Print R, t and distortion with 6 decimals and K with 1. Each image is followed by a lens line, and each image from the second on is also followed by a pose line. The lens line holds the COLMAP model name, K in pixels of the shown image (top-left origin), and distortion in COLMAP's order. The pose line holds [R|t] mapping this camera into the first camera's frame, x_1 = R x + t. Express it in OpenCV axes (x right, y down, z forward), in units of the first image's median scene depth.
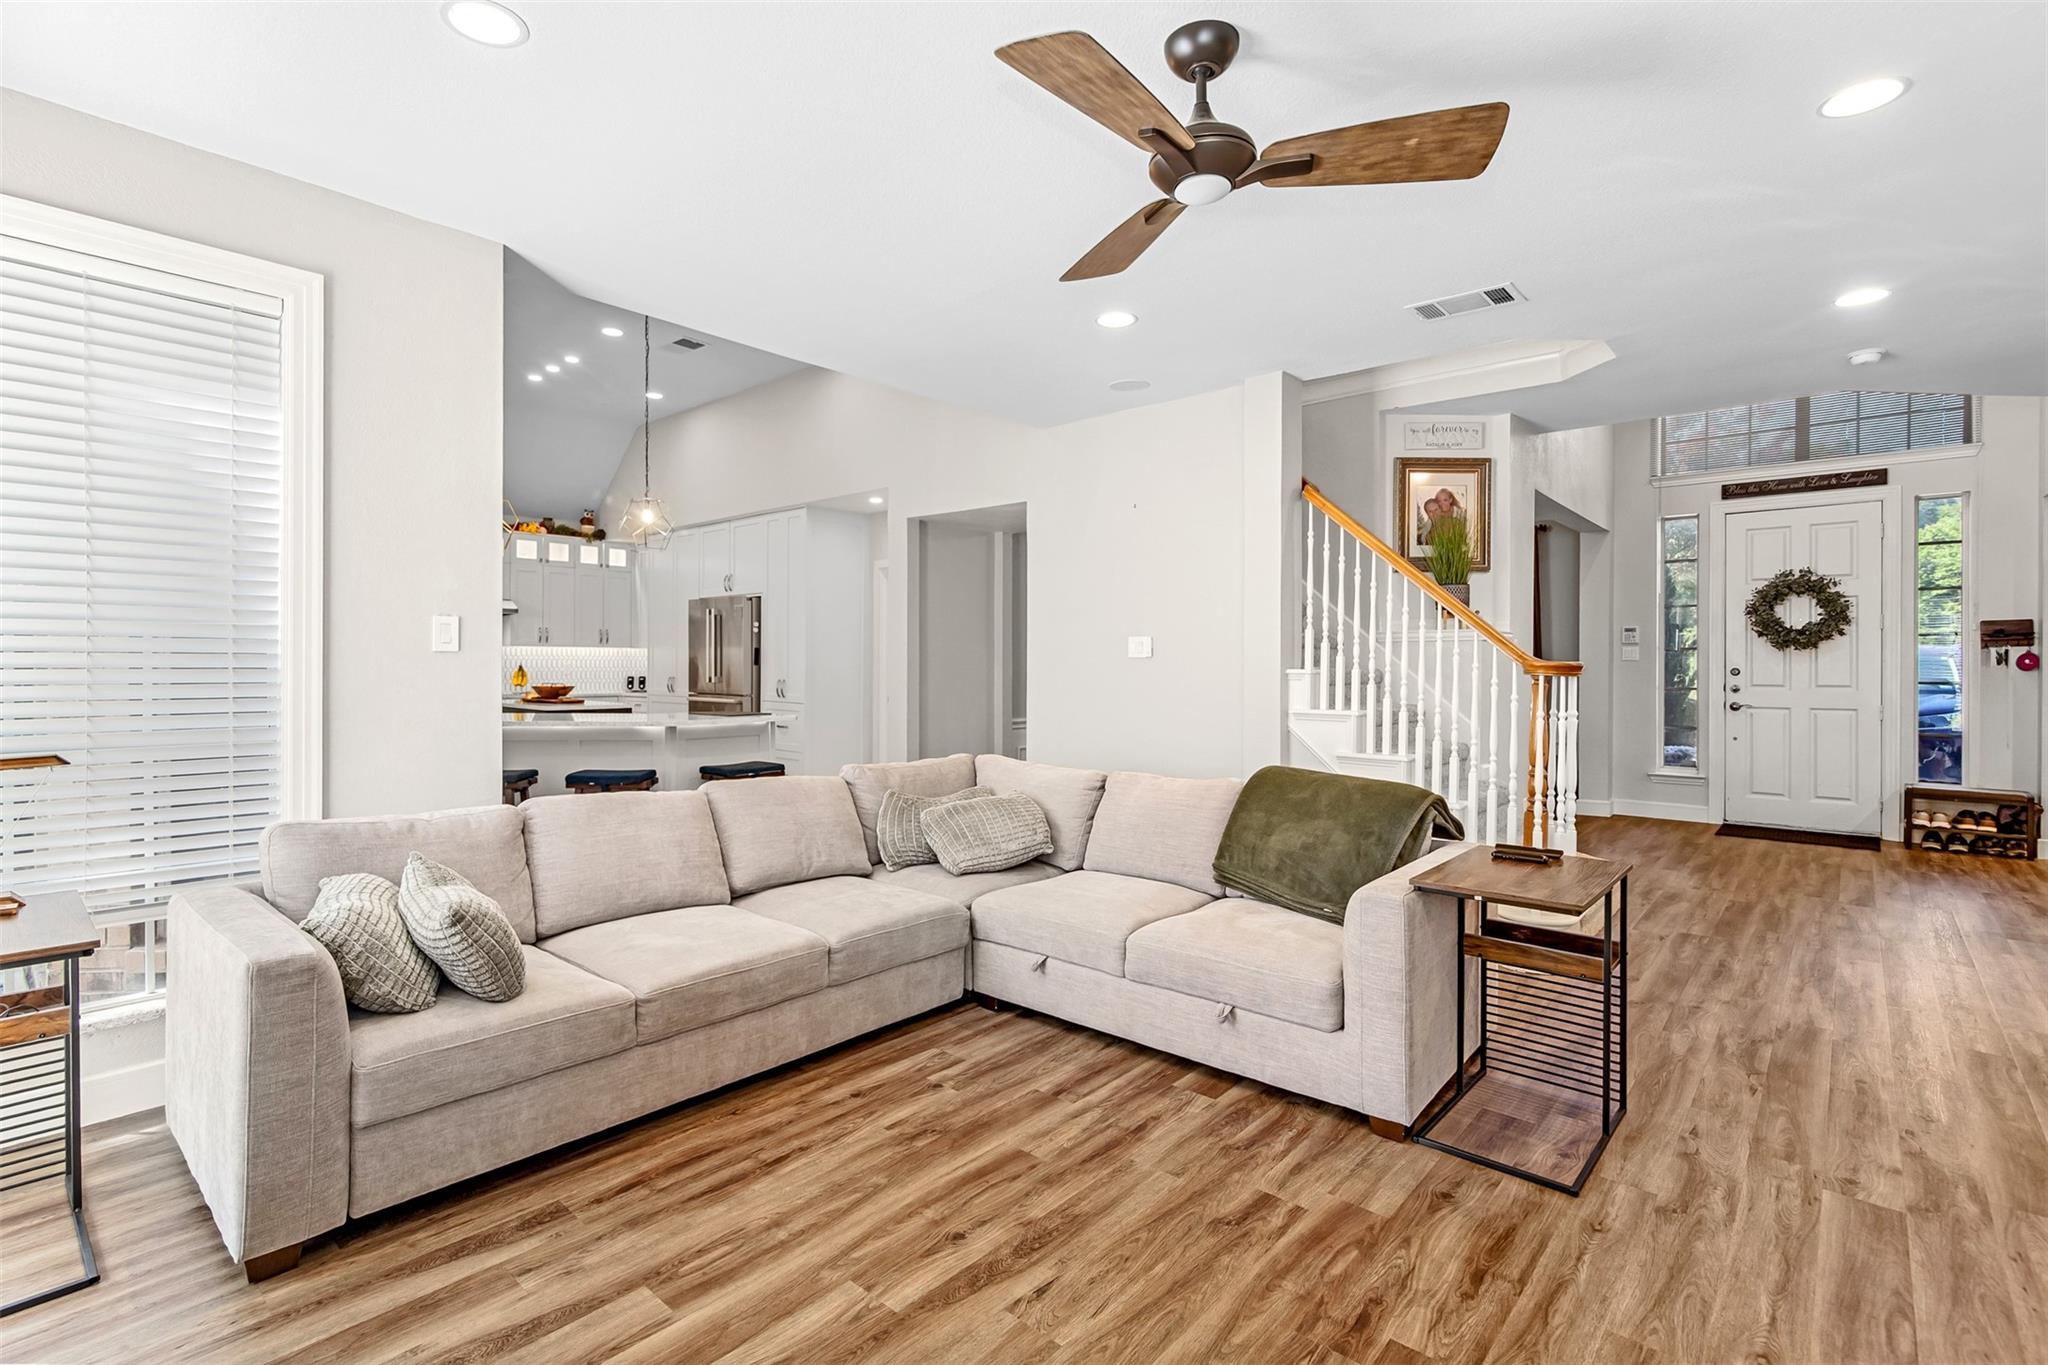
lens RADIAL K [[950.1, 0, 1007.2], [0, 950.1, 666.5], [0, 0, 1]] dist [0.000539, -0.001185]
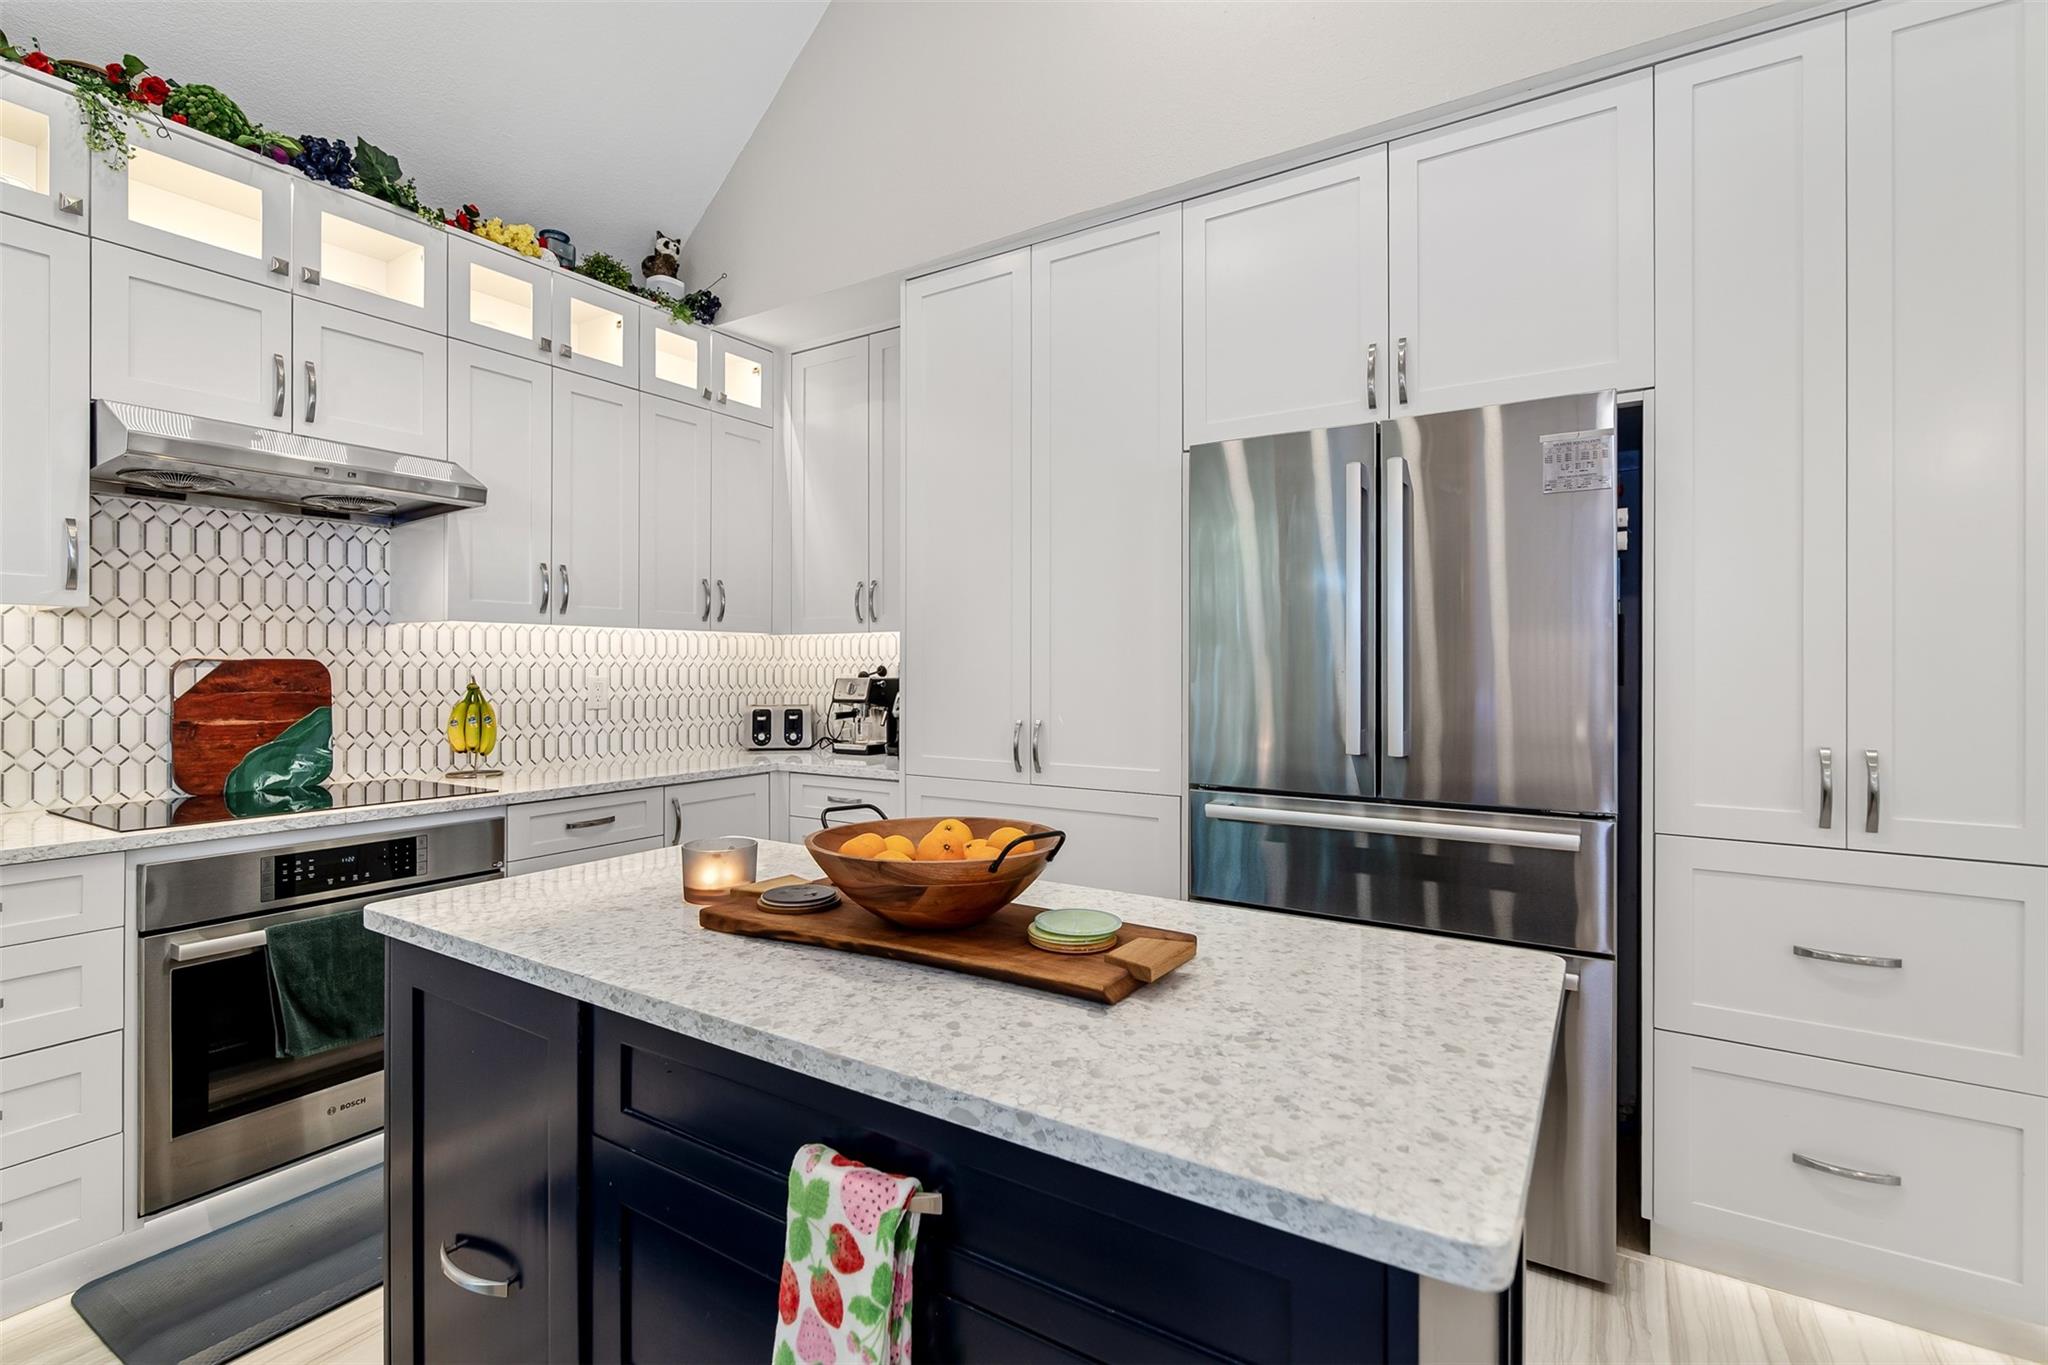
lens RADIAL K [[950.1, 0, 1024.7], [0, 950.1, 667.1], [0, 0, 1]] dist [0.000539, -0.001185]
pose [[0.986267, -0.005597, 0.165062, -0.390344], [0.006379, 0.999971, -0.004206, -0.004761], [-0.165033, 0.005201, 0.986274, 0.672264]]
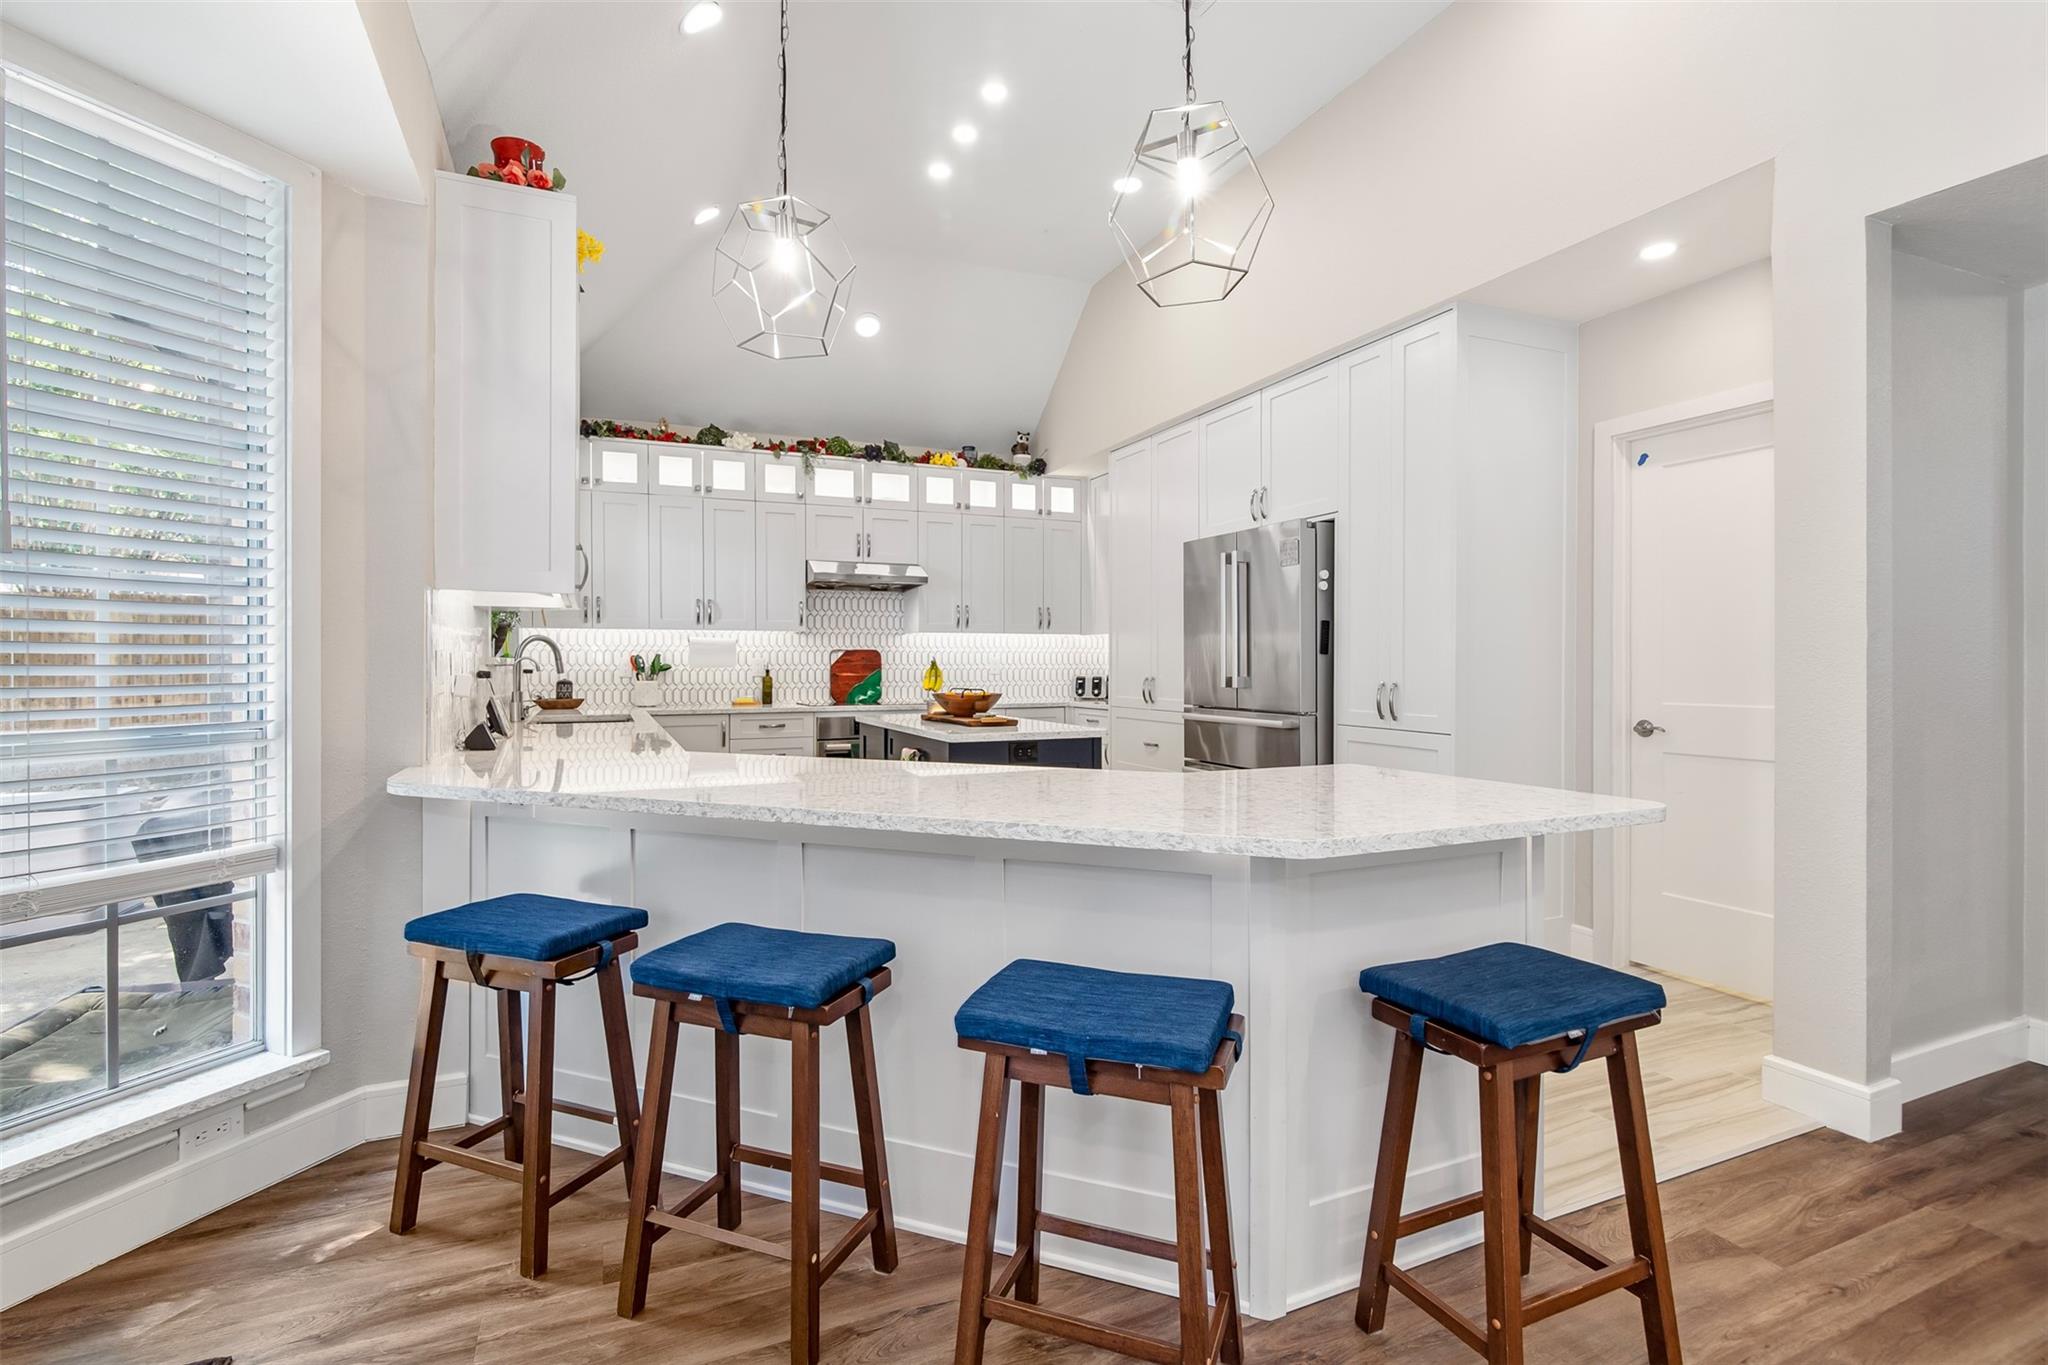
lens RADIAL K [[950.1, 0, 1022.5], [0, 950.1, 670.6], [0, 0, 1]] dist [0.000539, -0.001185]
pose [[0.915123, -0.003422, -0.403161, -0.177013], [0.004356, 0.999990, 0.001399, 0.005104], [0.403152, -0.003037, 0.915128, 0.399185]]
